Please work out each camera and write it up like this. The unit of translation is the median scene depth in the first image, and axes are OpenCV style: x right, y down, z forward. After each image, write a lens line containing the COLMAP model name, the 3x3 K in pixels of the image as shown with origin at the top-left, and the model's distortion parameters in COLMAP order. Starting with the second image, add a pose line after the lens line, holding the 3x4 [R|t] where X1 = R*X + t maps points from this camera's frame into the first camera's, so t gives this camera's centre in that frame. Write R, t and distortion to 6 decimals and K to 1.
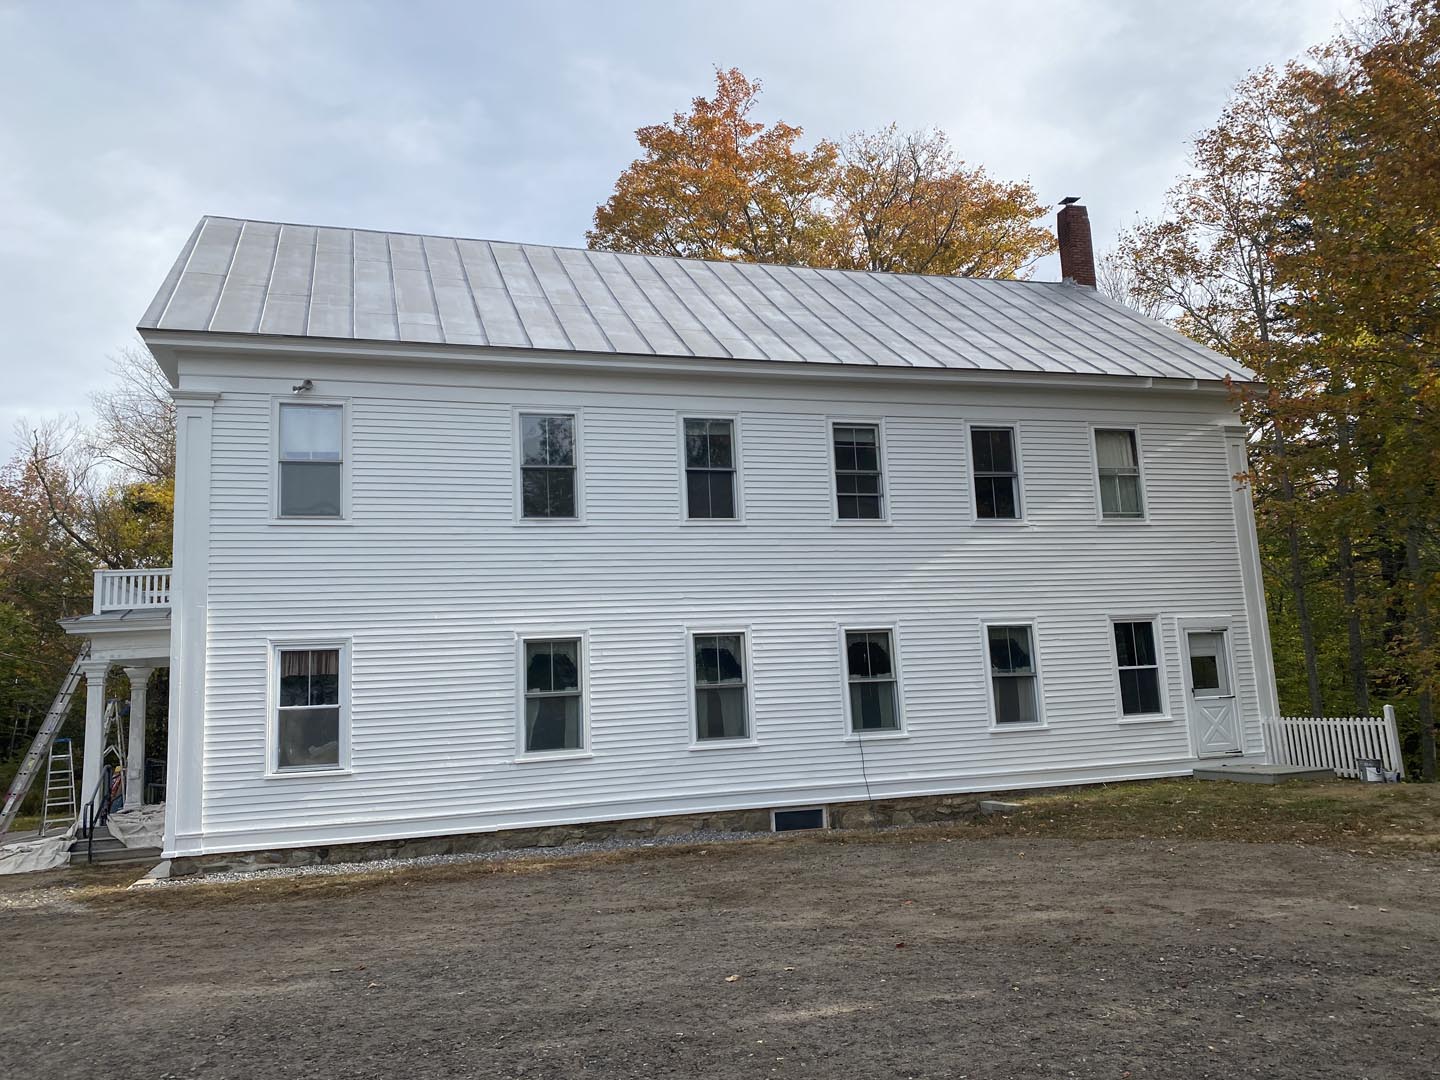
lens RADIAL K [[1093.2, 0, 723.1], [0, 1093.2, 522.8], [0, 0, 1]] dist [0.032351, -0.111789]
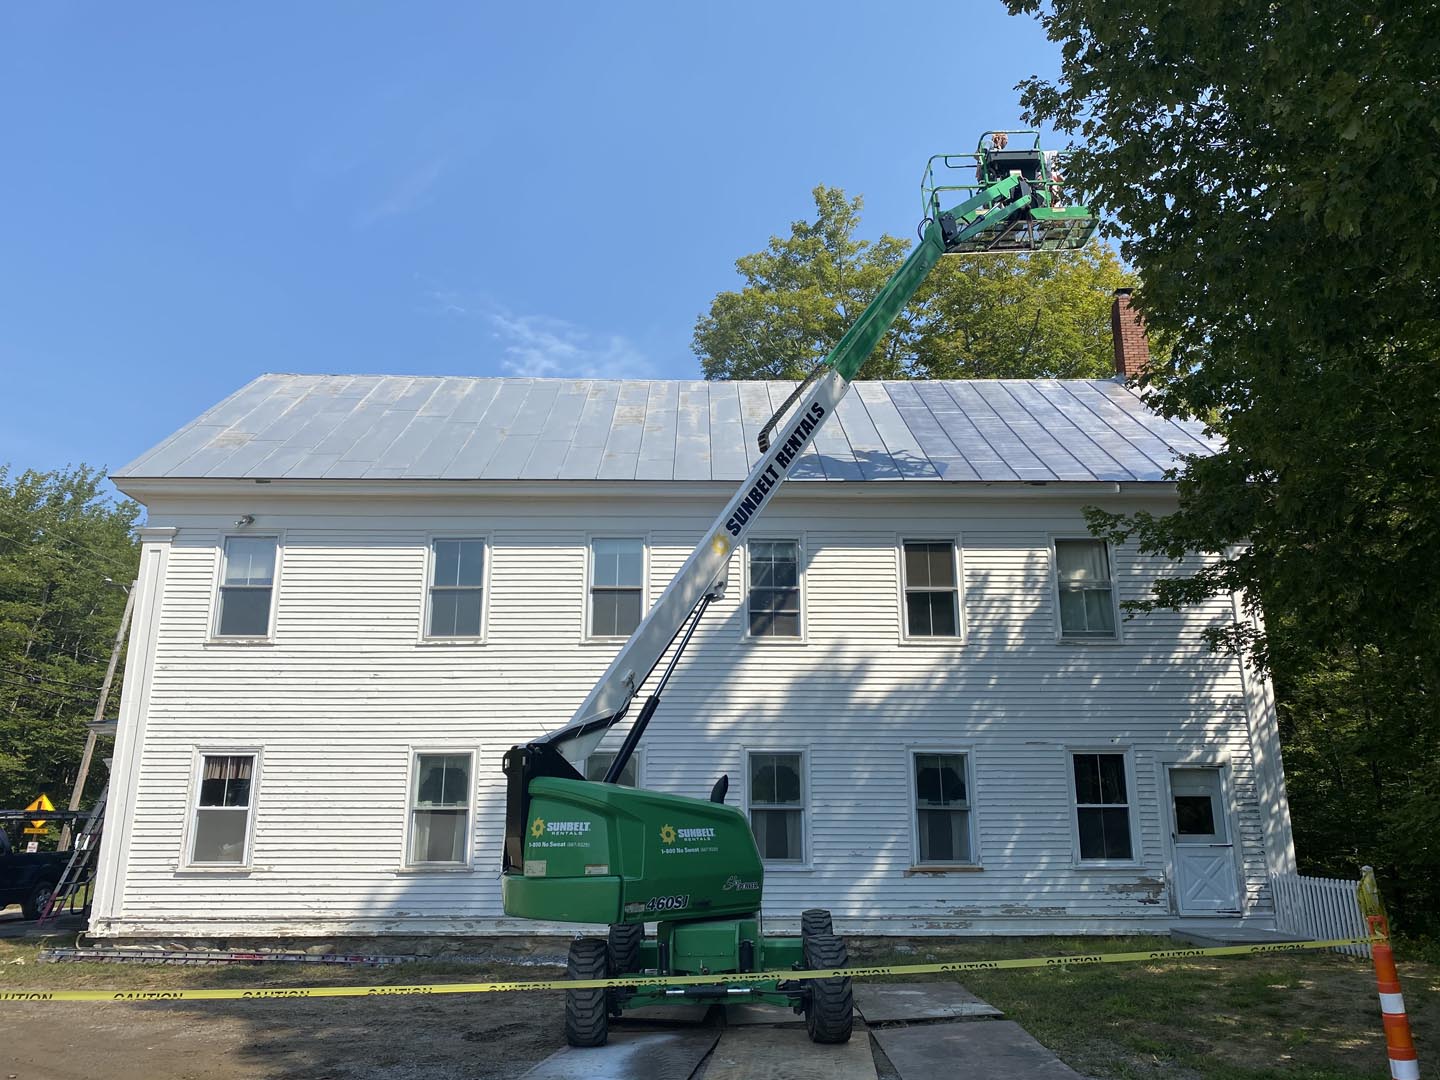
lens RADIAL K [[1093.2, 0, 723.1], [0, 1093.2, 522.8], [0, 0, 1]] dist [0.032351, -0.111789]
pose [[0.960656, -0.026103, -0.276511, 0.347878], [-0.001872, 0.994943, -0.100427, -0.007206], [0.277734, 0.096993, 0.955749, 0.042863]]
